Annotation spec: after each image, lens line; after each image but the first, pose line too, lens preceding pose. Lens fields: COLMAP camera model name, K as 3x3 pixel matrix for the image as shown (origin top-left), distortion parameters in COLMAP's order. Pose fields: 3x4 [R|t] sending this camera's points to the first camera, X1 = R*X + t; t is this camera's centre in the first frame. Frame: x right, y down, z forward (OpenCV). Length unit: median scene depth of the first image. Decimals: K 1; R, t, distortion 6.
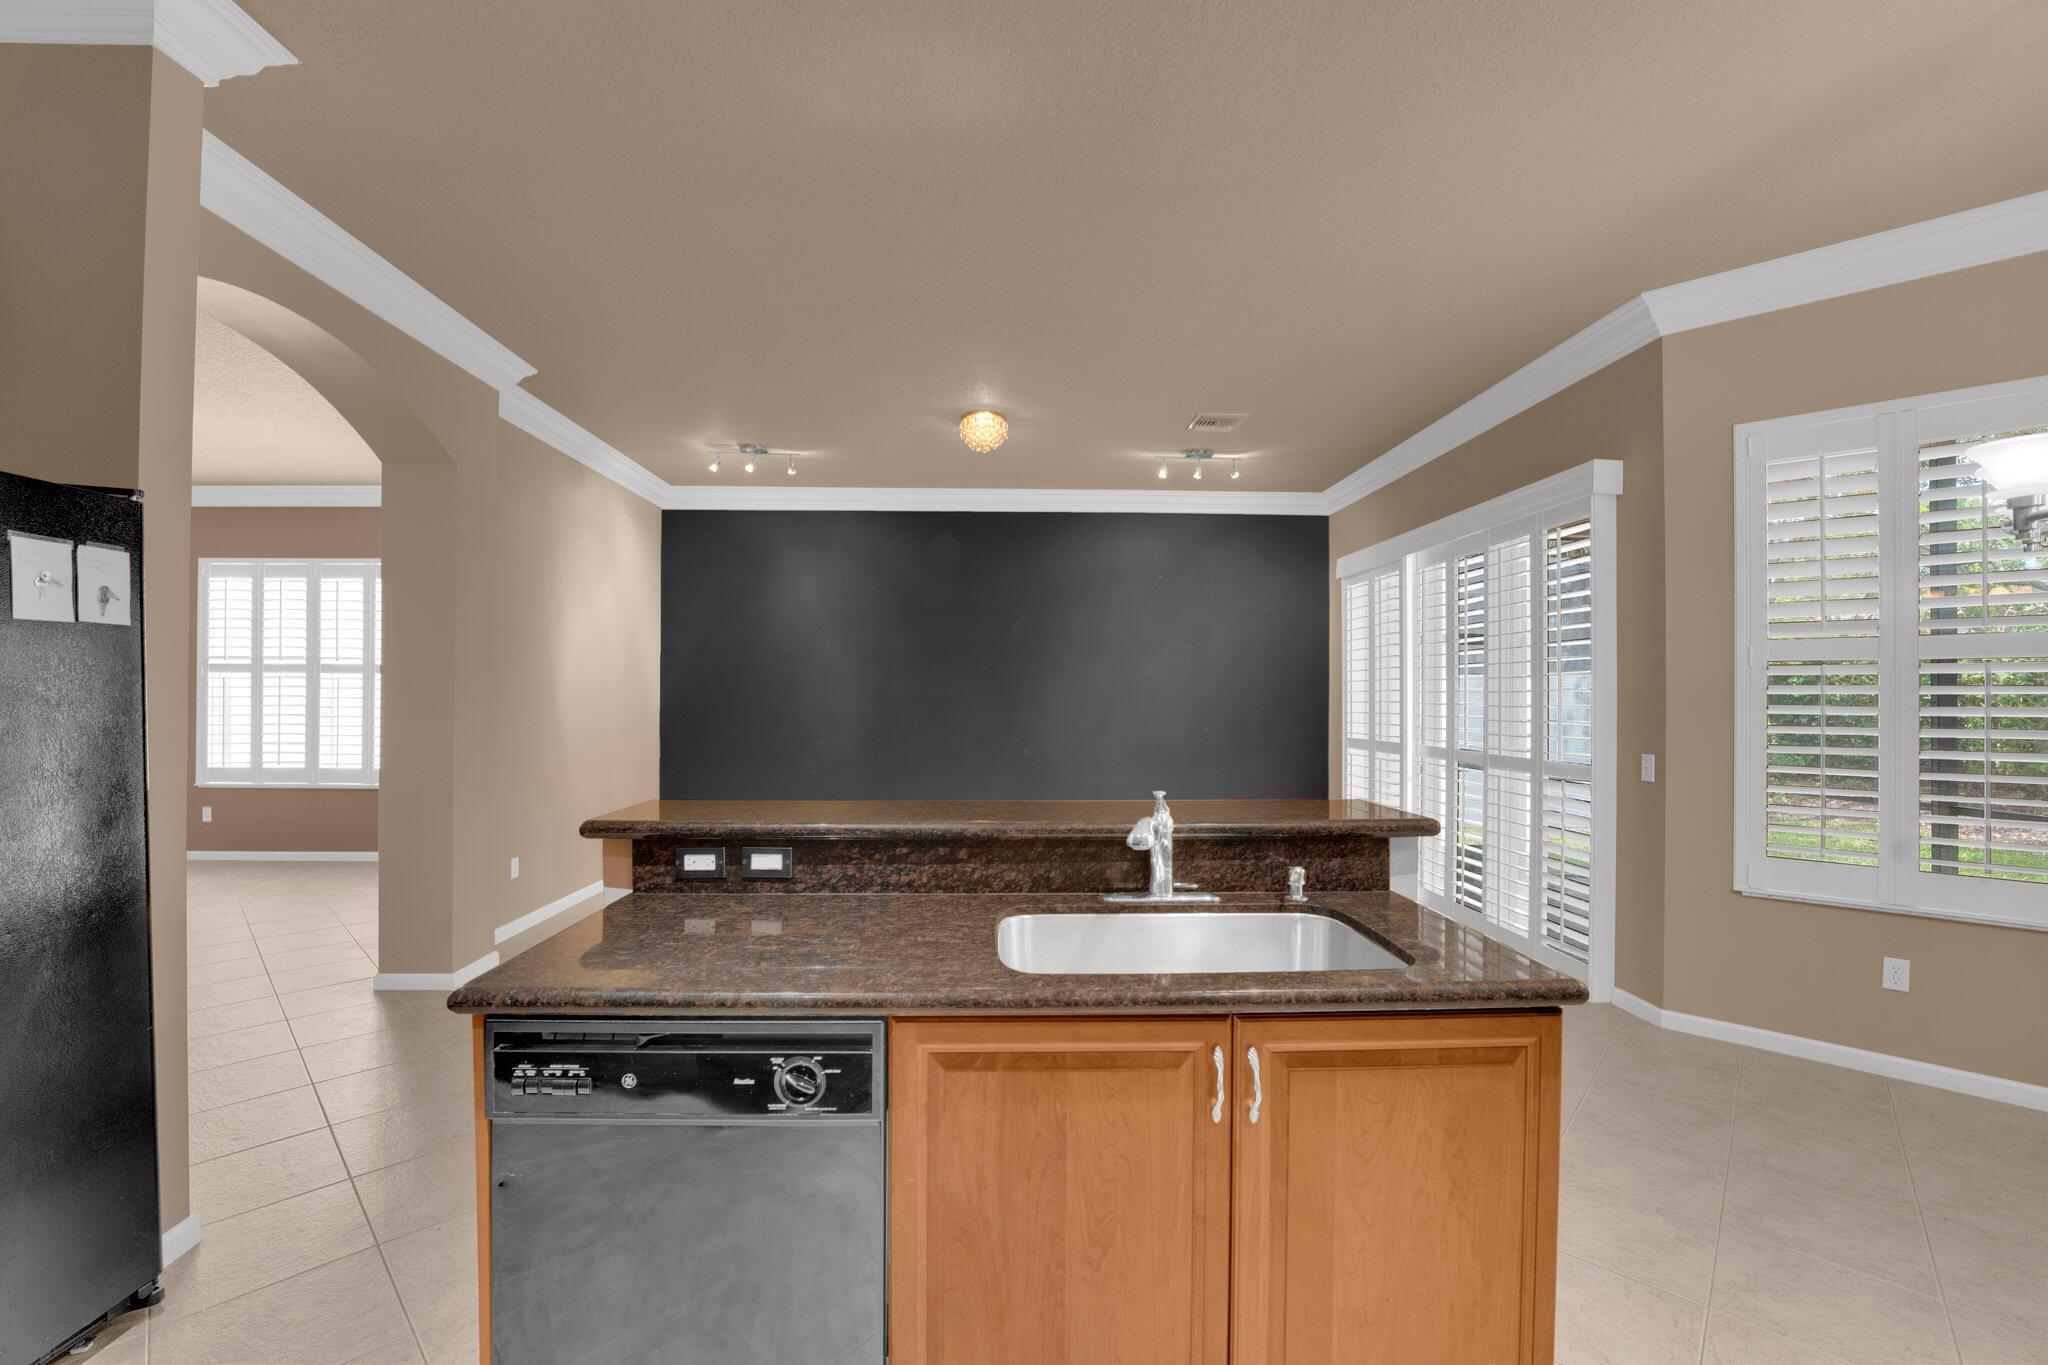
lens RADIAL K [[882.6, 0, 1013.1], [0, 882.6, 692.1], [0, 0, 1]] dist [-0.025939, 0.000060]
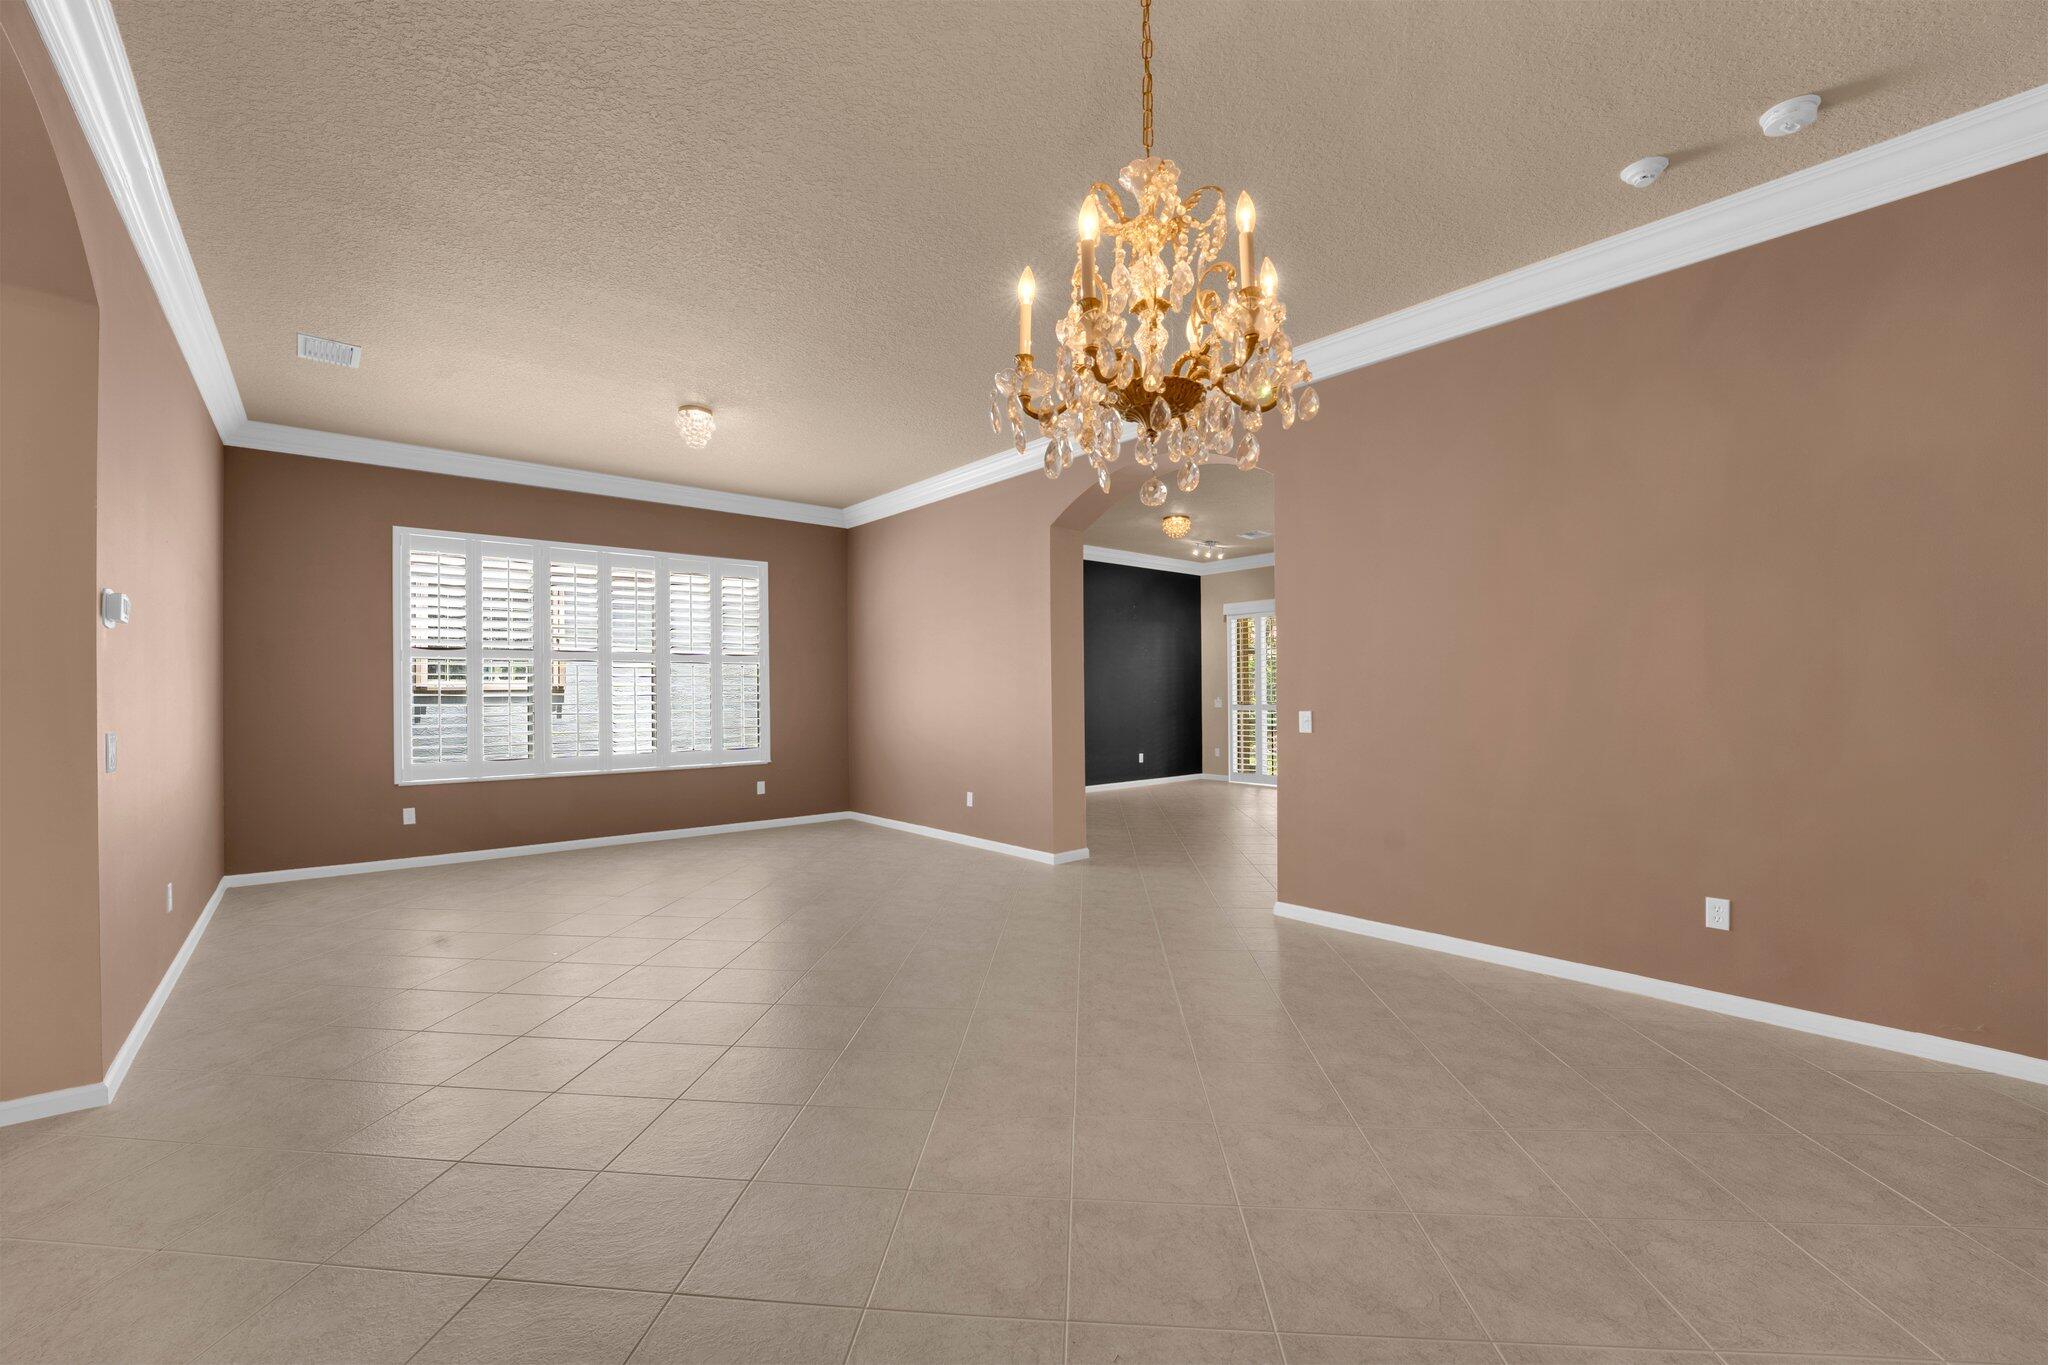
lens RADIAL K [[823.4, 0, 1023.2], [0, 823.4, 686.0], [0, 0, 1]] dist [-0.026351, 0.000189]
pose [[0.789526, -0.002065, 0.613713, -1.071532], [-0.003885, 0.999957, 0.008363, -0.002428], [-0.613704, -0.008987, 0.789485, -0.053156]]
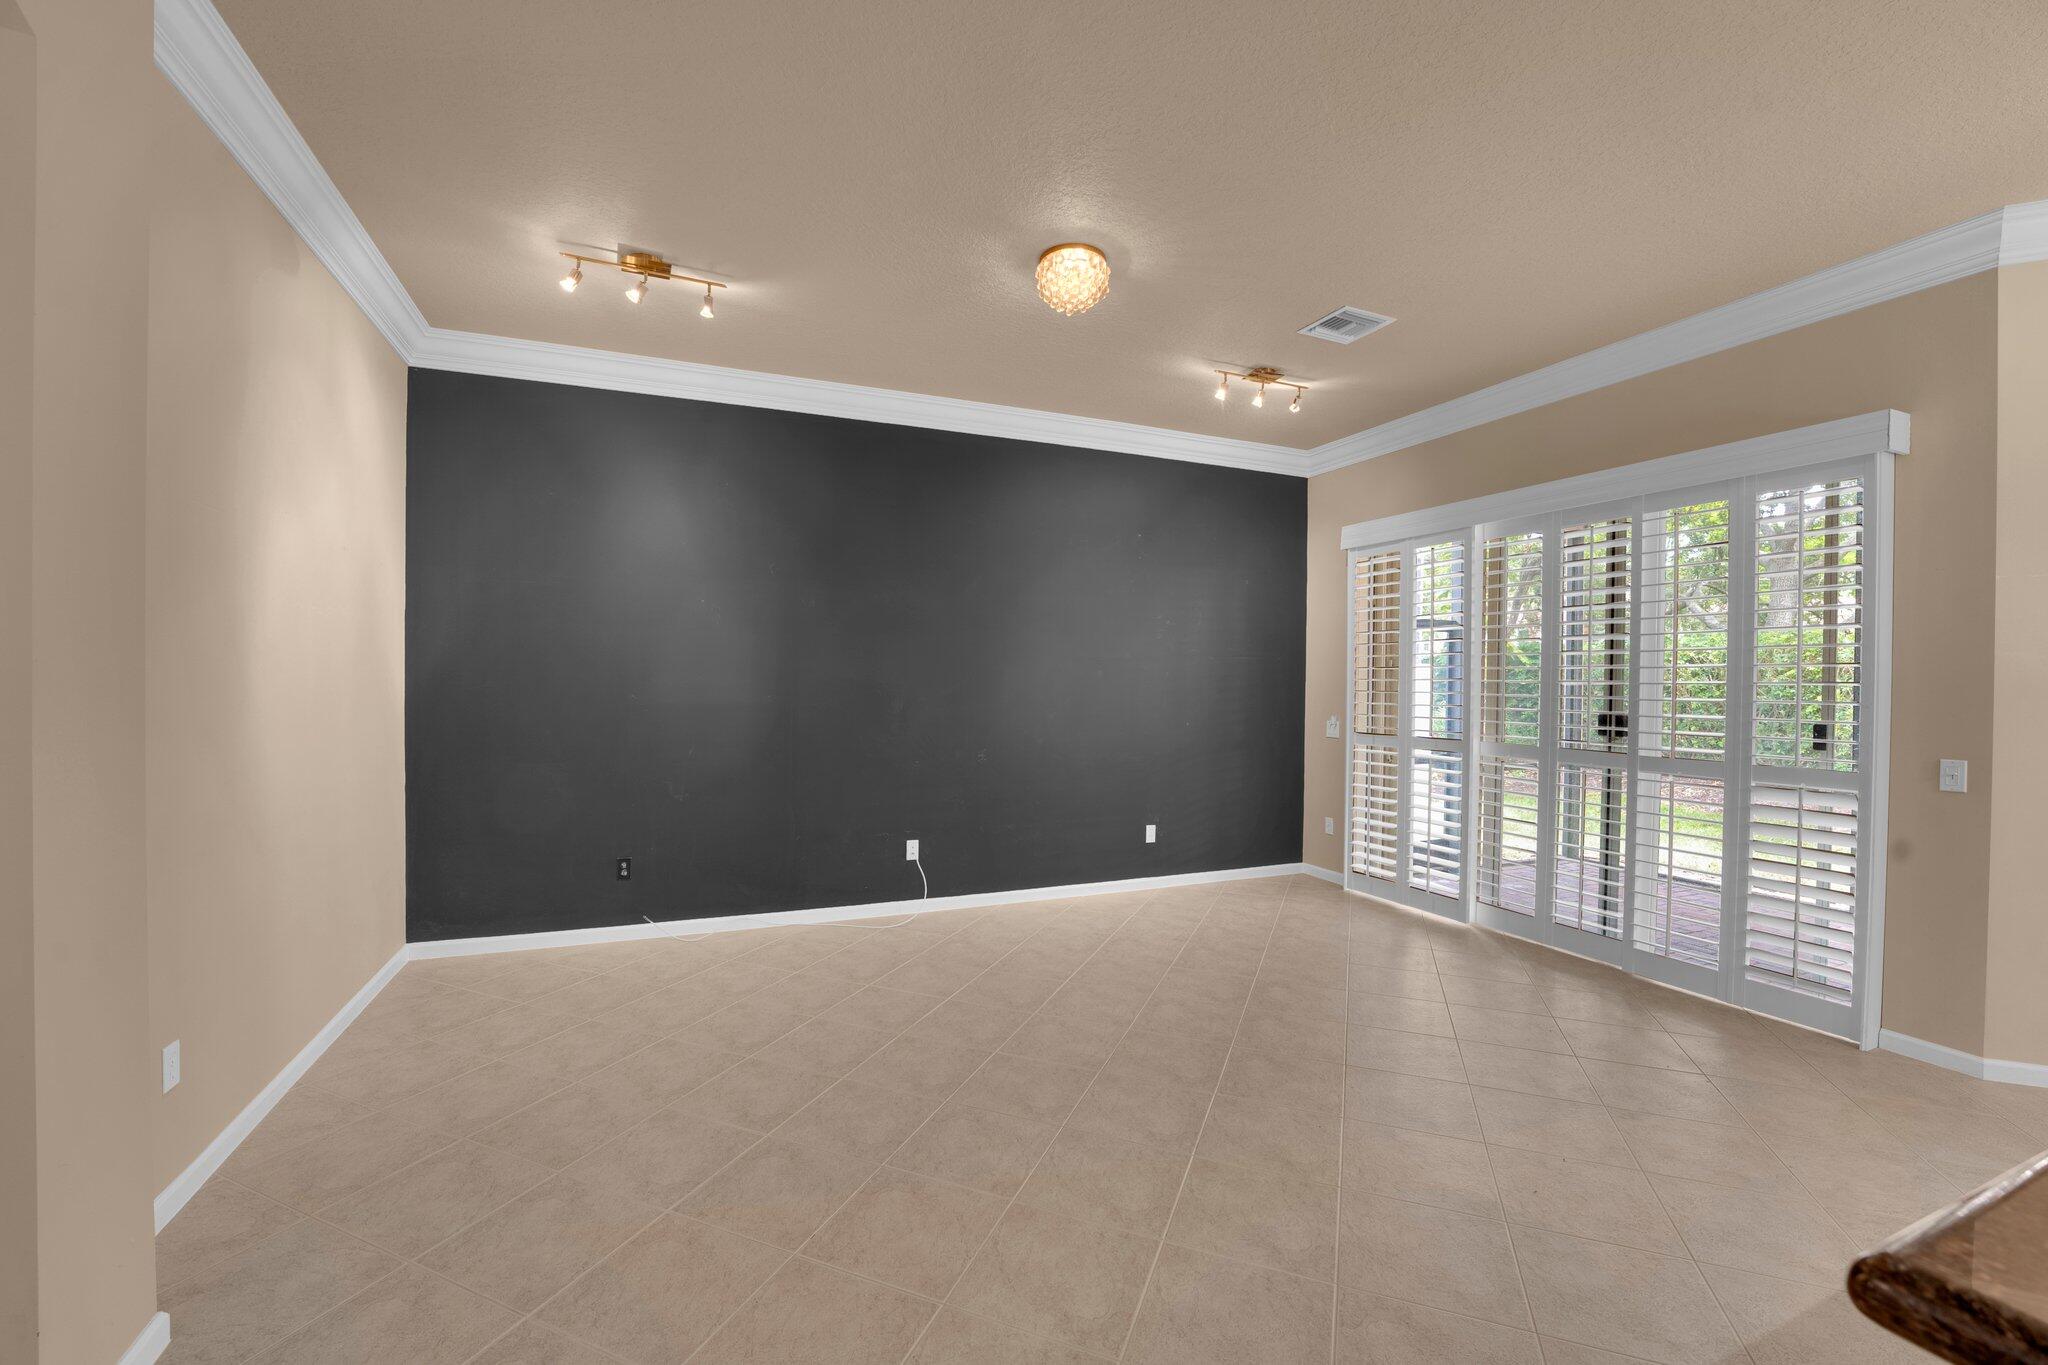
lens RADIAL K [[882.6, 0, 1013.1], [0, 882.6, 692.1], [0, 0, 1]] dist [-0.025939, 0.000060]
pose [[0.929279, -0.001409, 0.369376, -0.275201], [-0.003999, 0.999896, 0.013875, -0.001441], [-0.369357, -0.014371, 0.929176, 0.358276]]
